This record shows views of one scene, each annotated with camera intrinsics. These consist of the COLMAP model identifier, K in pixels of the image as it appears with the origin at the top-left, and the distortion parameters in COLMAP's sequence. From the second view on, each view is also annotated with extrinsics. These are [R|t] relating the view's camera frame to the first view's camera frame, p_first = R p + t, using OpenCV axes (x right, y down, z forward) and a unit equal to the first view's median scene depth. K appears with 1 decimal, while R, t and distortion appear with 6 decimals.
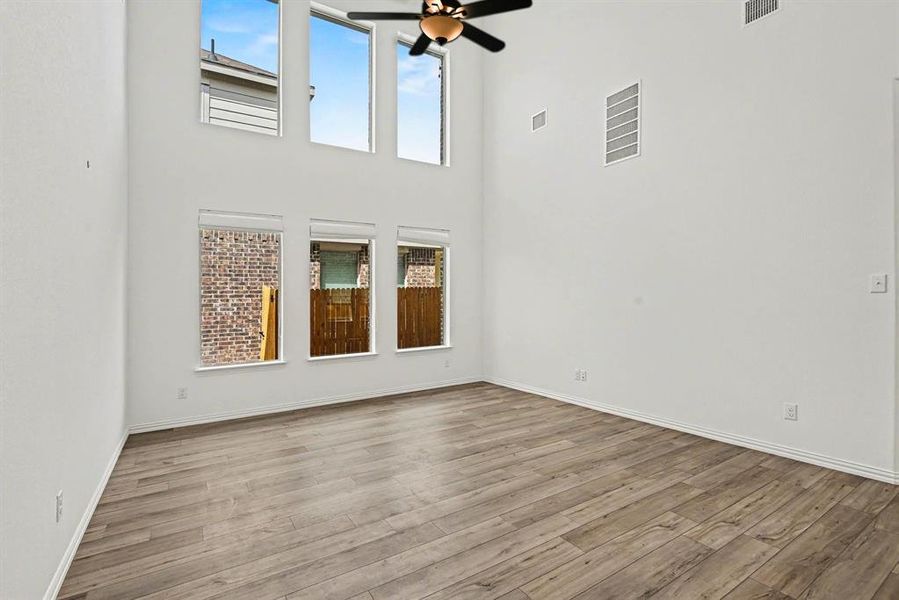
lens RADIAL K [[413.0, 0, 449.3], [0, 413.0, 297.4], [0, 0, 1]] dist [0.001965, -0.002746]
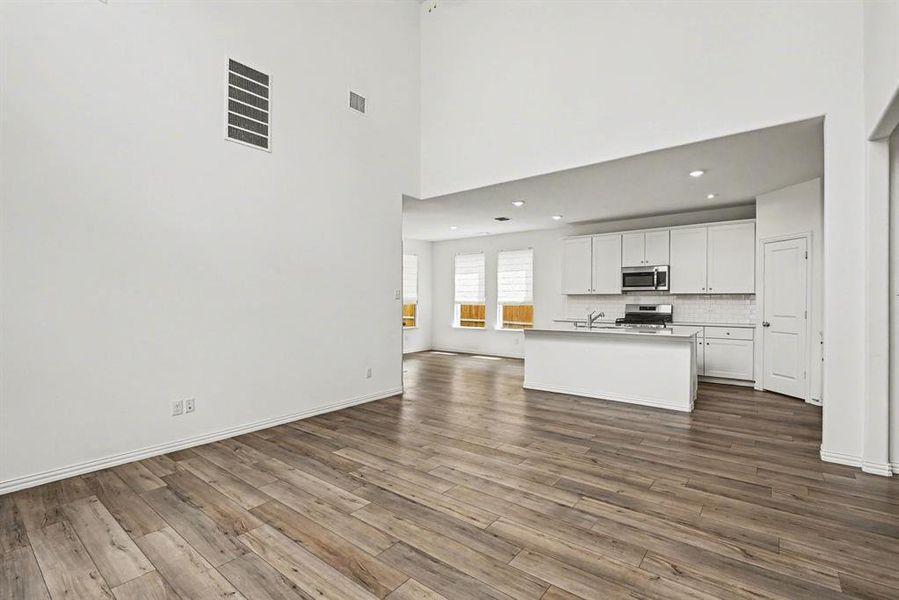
lens RADIAL K [[413.0, 0, 444.9], [0, 413.0, 307.6], [0, 0, 1]] dist [0.001965, -0.002746]
pose [[-0.309363, -0.004276, 0.950934, -0.630373], [0.000872, 0.999988, 0.004780, 0.015648], [-0.950943, 0.002307, -0.309356, 0.979623]]
